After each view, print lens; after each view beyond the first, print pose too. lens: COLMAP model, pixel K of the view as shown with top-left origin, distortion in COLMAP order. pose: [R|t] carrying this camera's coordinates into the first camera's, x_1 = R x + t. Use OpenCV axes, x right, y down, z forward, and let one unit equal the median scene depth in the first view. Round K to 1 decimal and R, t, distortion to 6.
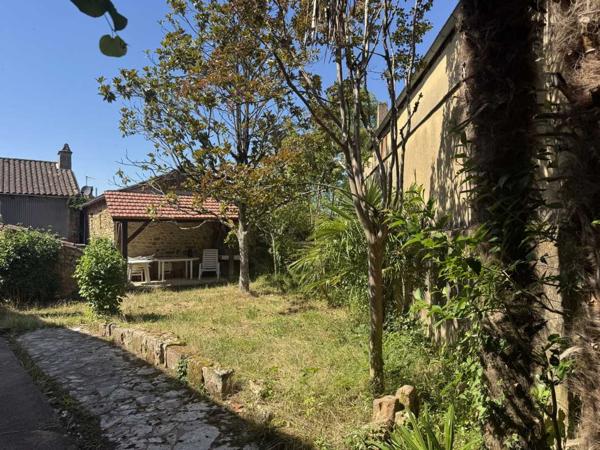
lens RADIAL K [[403.8, 0, 304.0], [0, 403.8, 223.4], [0, 0, 1]] dist [0.085528, -0.122389]
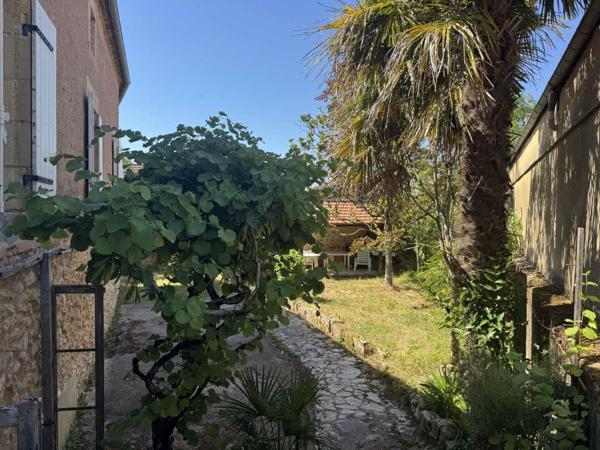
lens RADIAL K [[403.8, 0, 304.0], [0, 403.8, 223.4], [0, 0, 1]] dist [0.085528, -0.122389]
pose [[0.927249, 0.023074, -0.373734, 0.151923], [-0.006097, 0.998898, 0.046543, -0.166888], [0.374396, -0.040878, 0.926368, -0.519859]]
